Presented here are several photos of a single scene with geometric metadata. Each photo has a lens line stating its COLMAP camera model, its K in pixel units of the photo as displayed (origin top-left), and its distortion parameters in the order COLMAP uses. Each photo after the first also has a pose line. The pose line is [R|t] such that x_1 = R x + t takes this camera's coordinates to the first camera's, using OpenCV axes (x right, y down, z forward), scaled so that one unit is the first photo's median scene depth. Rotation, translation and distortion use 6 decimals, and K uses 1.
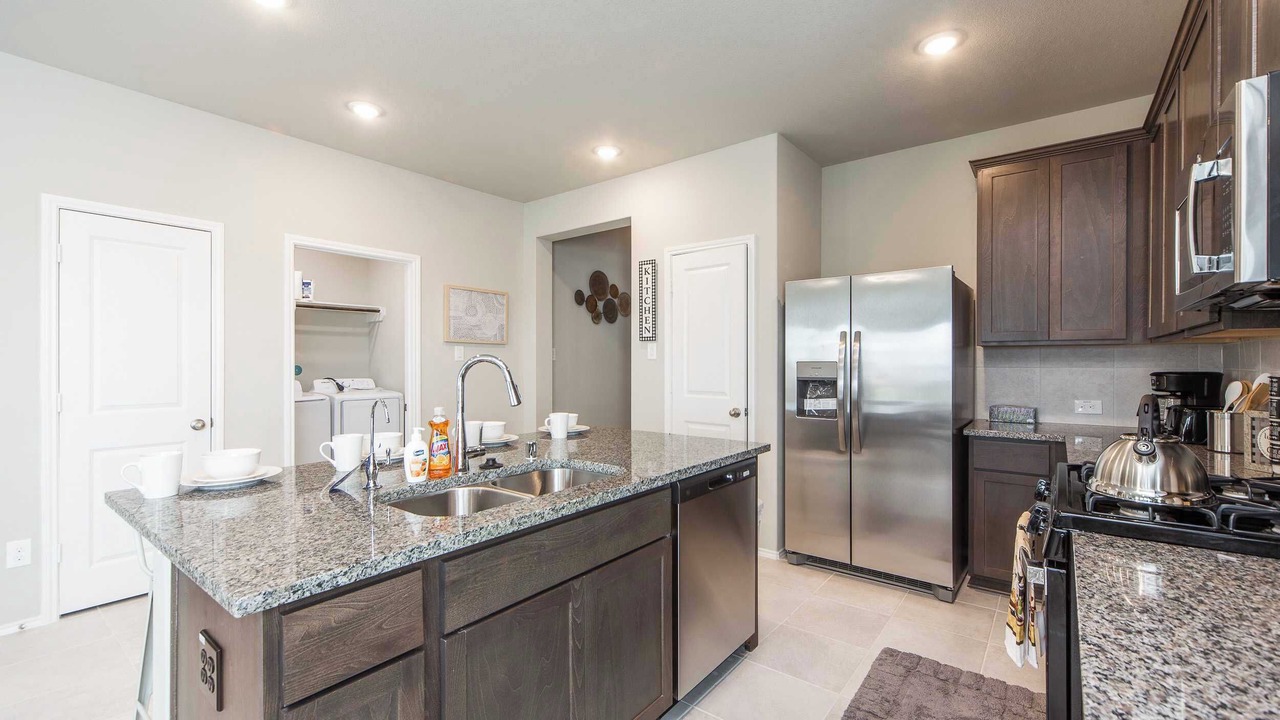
lens RADIAL K [[526.3, 0, 640.0], [0, 526.3, 360.0], [0, 0, 1]] dist [0.001026, 0.000149]
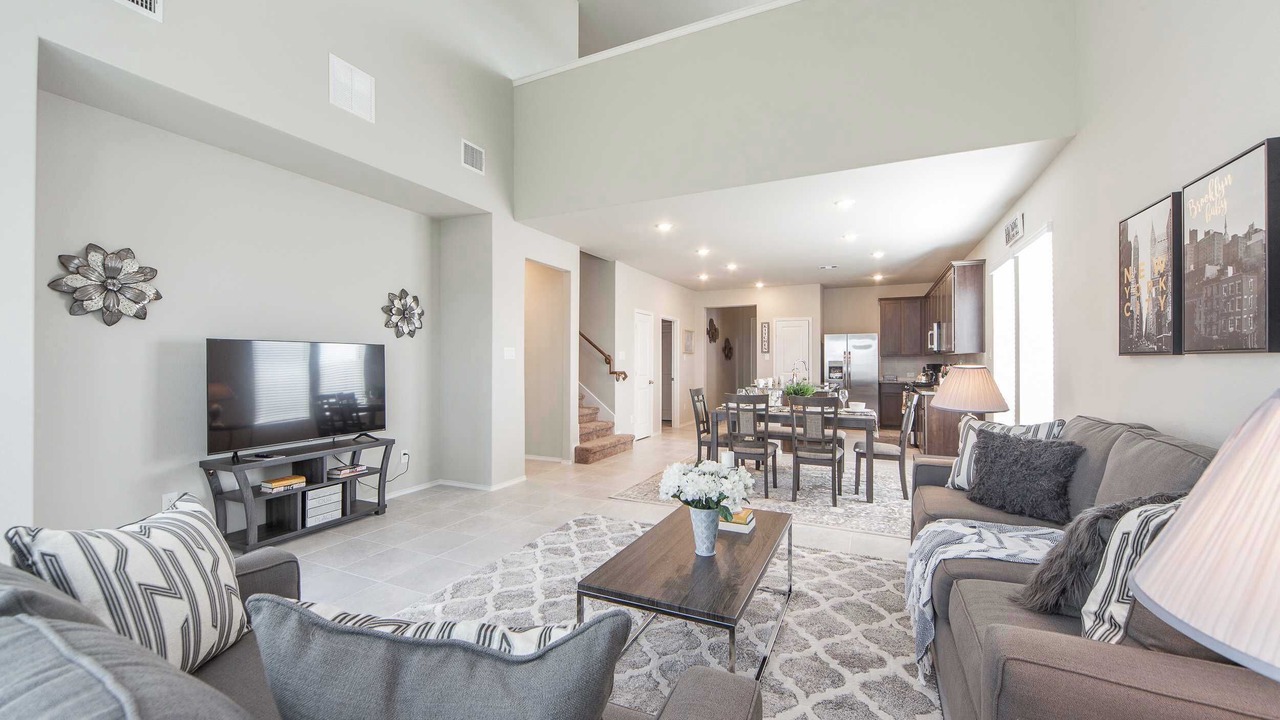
lens RADIAL K [[483.4, 0, 640.0], [0, 483.4, 360.0], [0, 0, 1]] dist [-0.000211, 0.000043]
pose [[0.976015, 0.002189, 0.217690, -1.406012], [-0.001820, 0.999997, -0.001895, 0.004869], [-0.217694, 0.001453, 0.976016, -1.522526]]
